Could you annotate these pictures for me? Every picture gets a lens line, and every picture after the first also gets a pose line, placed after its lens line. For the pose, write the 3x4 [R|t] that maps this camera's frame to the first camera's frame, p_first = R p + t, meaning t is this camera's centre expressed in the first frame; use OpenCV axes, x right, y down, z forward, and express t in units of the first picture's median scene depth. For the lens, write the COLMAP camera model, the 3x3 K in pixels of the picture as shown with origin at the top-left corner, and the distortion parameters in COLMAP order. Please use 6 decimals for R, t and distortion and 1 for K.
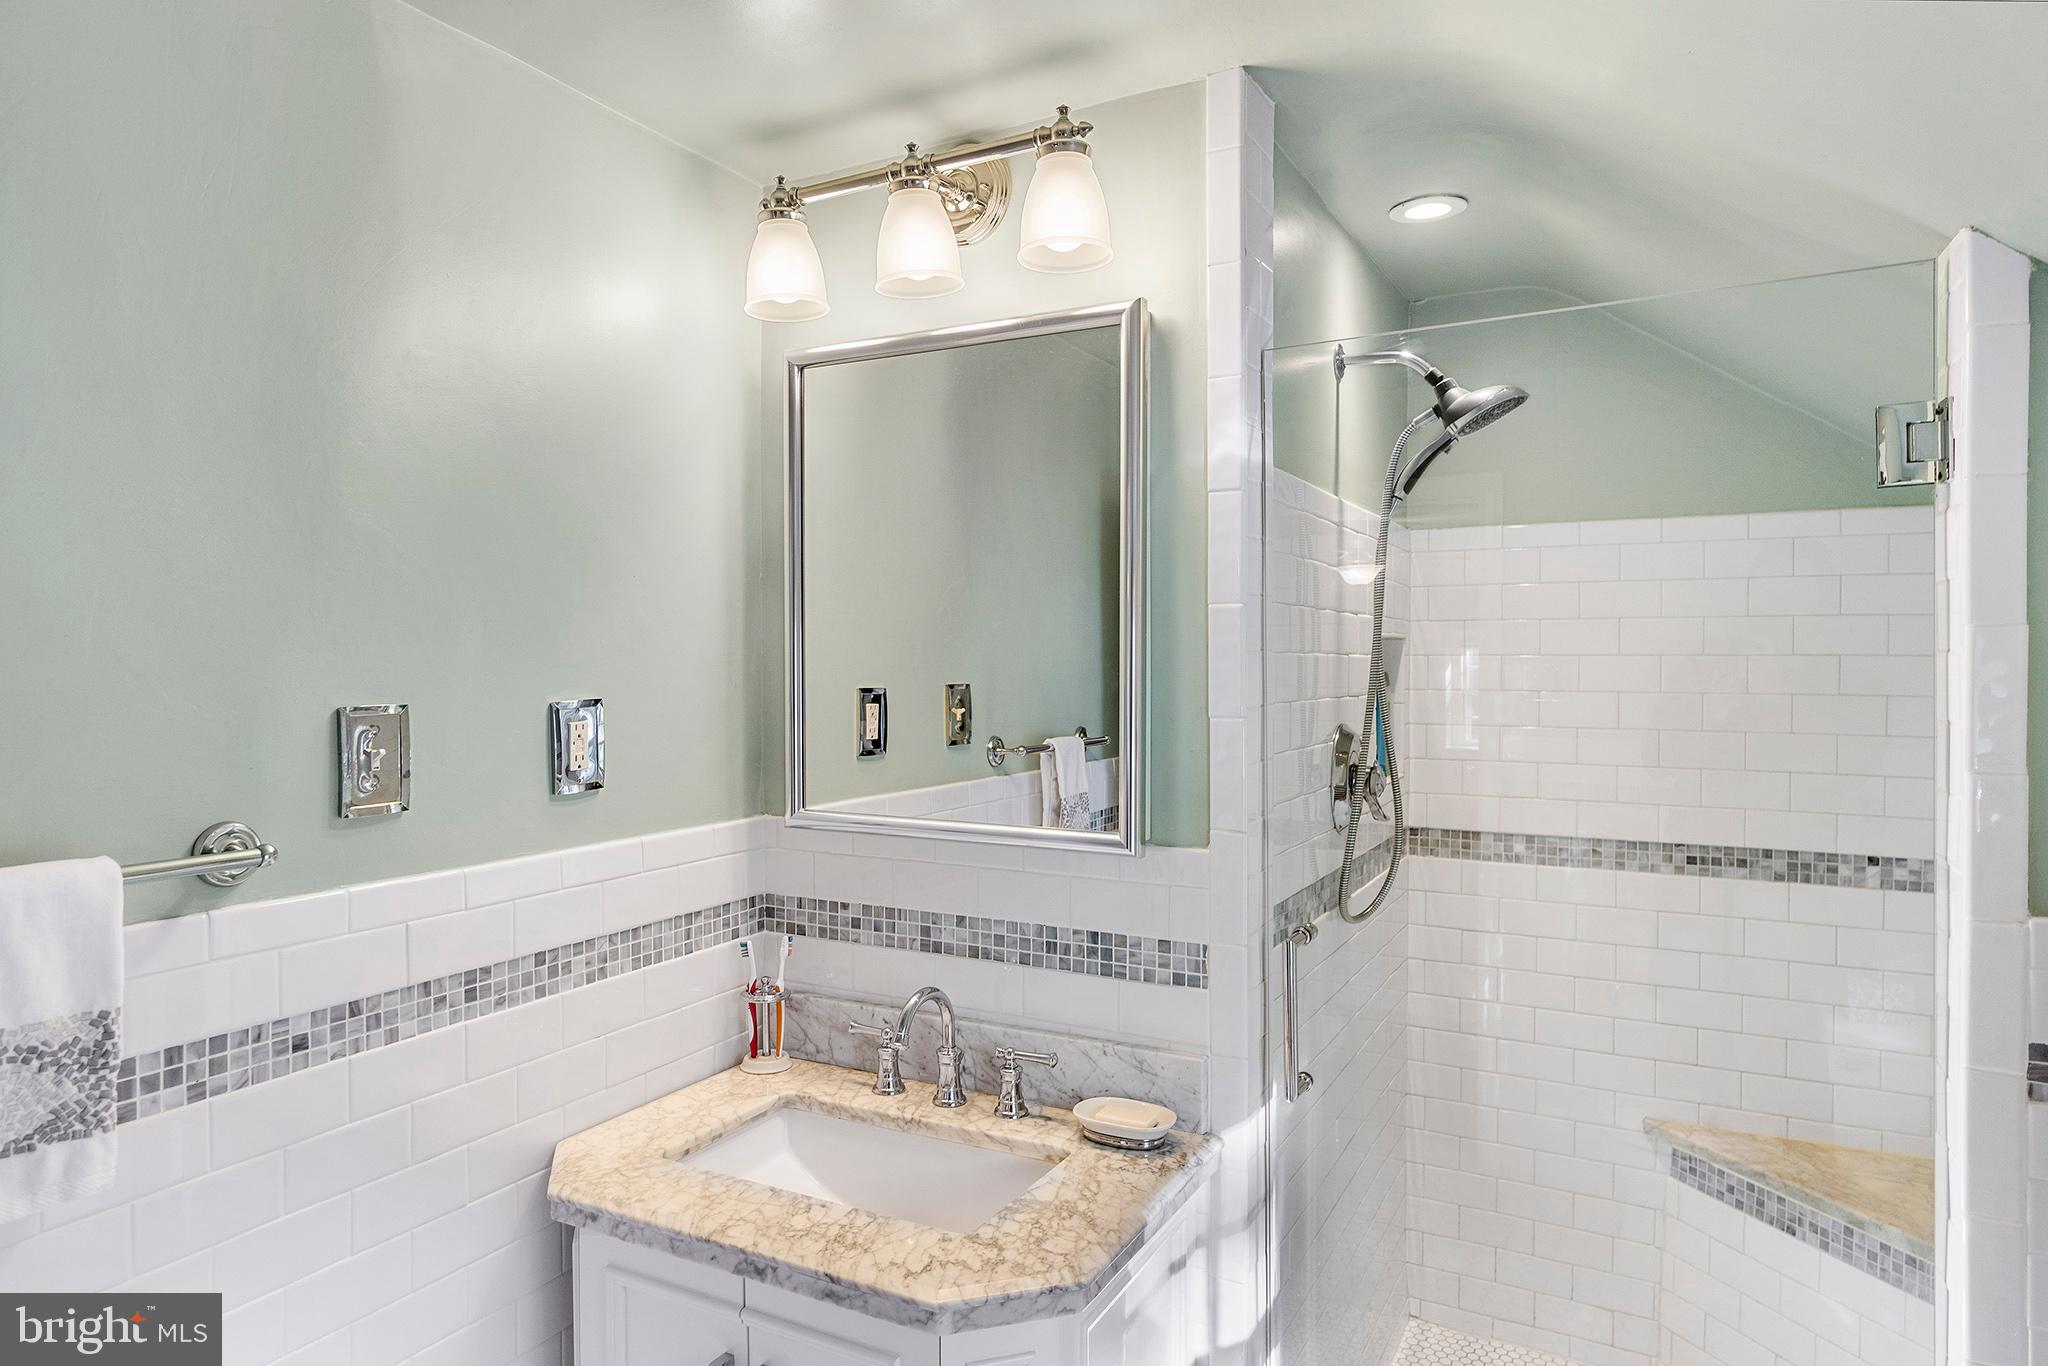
lens RADIAL K [[1295.6, 0, 1022.3], [0, 1295.6, 660.9], [0, 0, 1]] dist [-0.014308, 0.029396]
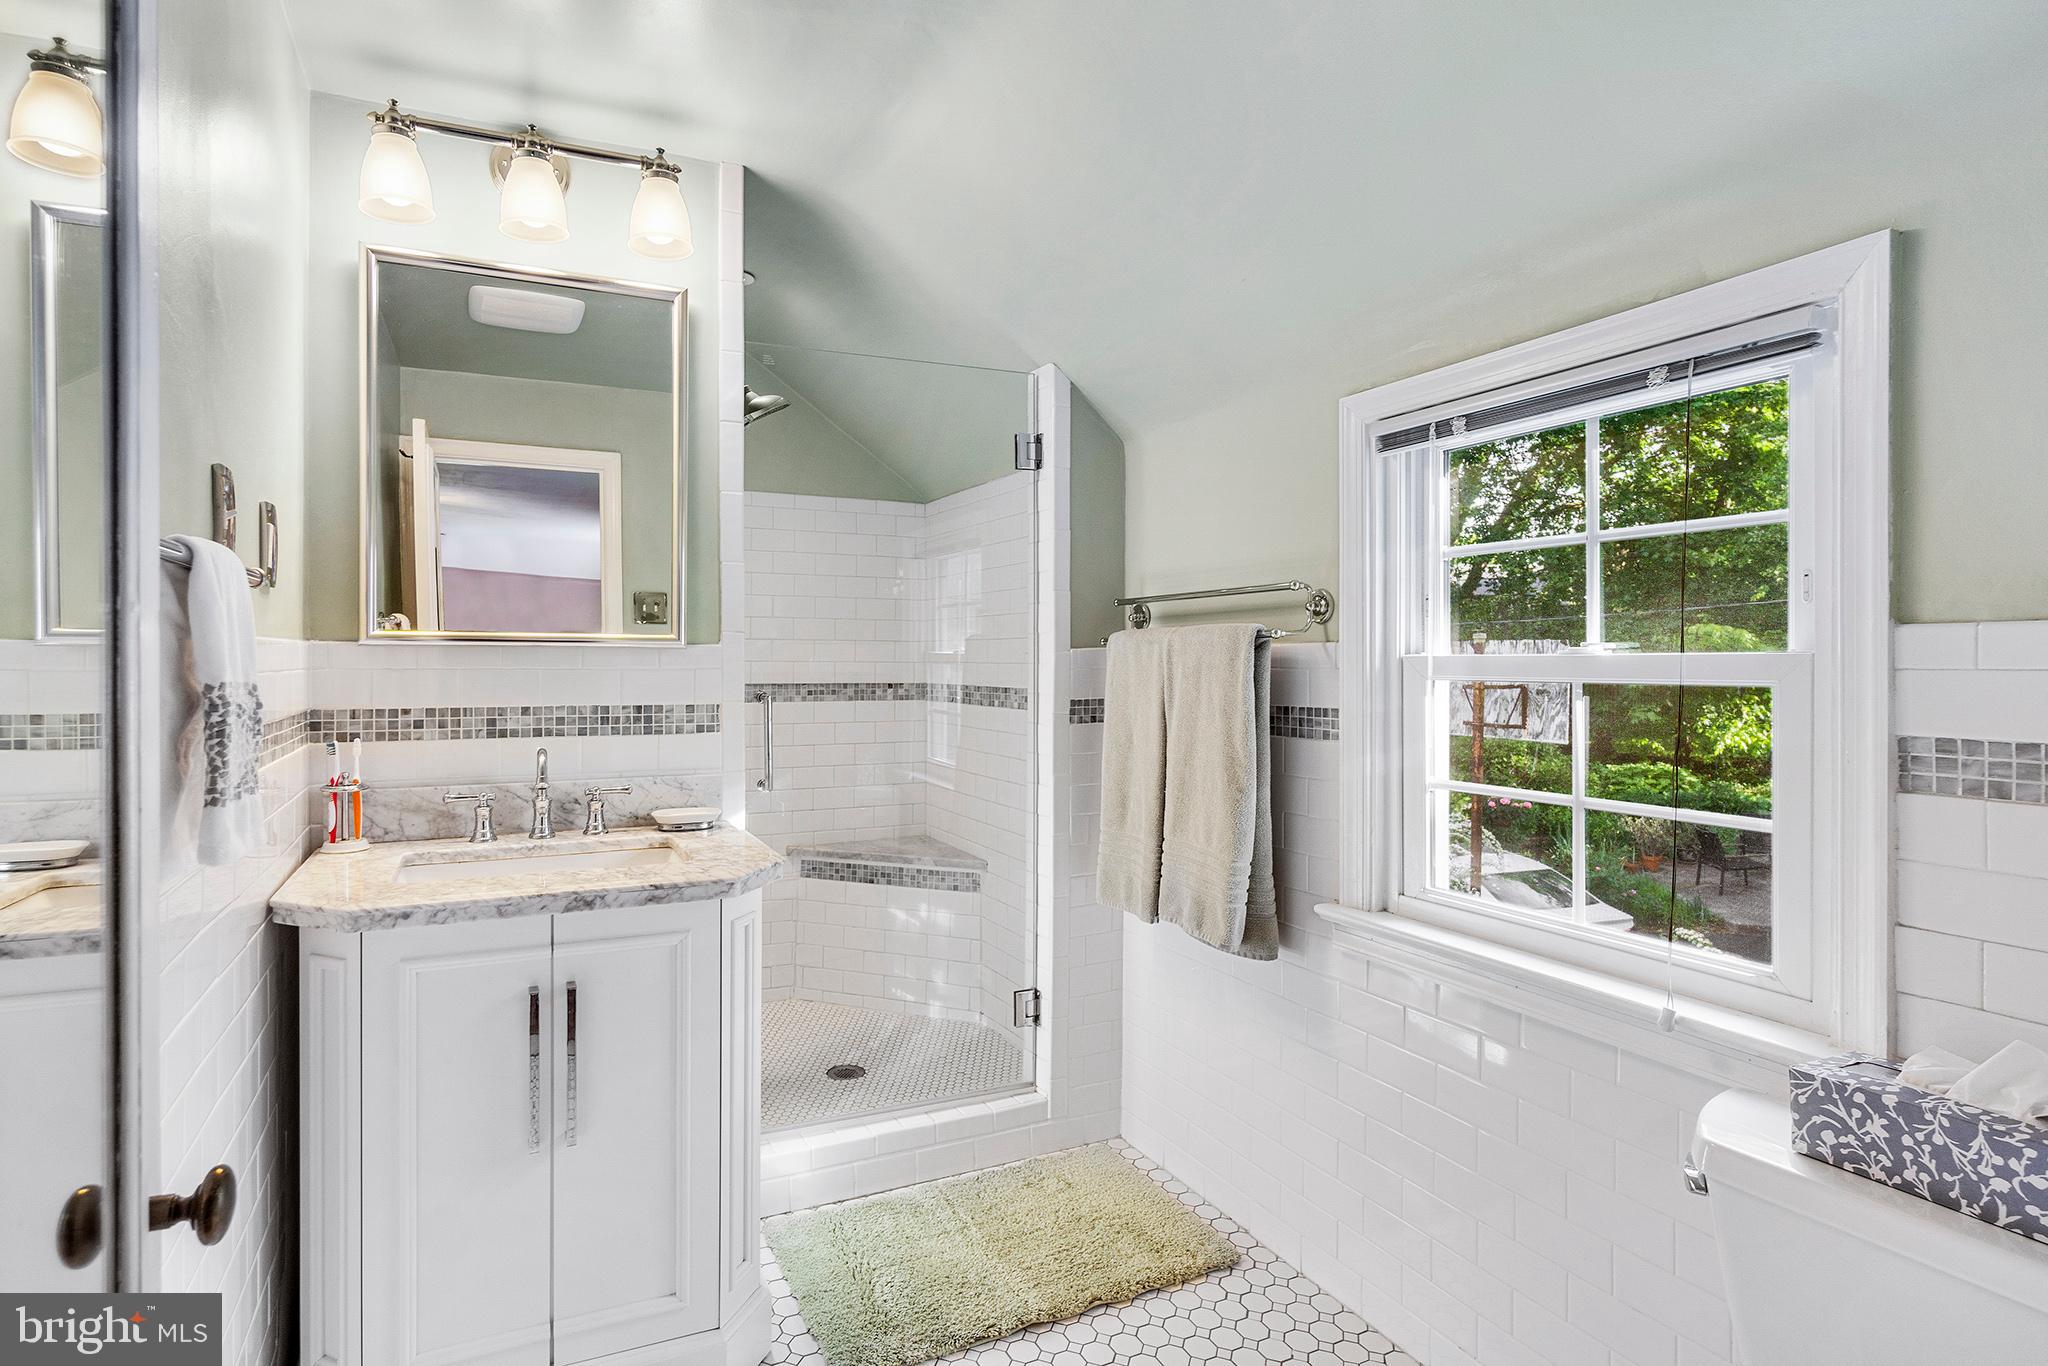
lens RADIAL K [[1013.8, 0, 1010.2], [0, 1013.8, 651.6], [0, 0, 1]] dist [0.001801, 0.000317]
pose [[0.585771, -0.004495, 0.810464, -0.602934], [0.009250, 0.999957, -0.001139, 0.145091], [-0.810424, 0.008165, 0.585787, -0.022466]]
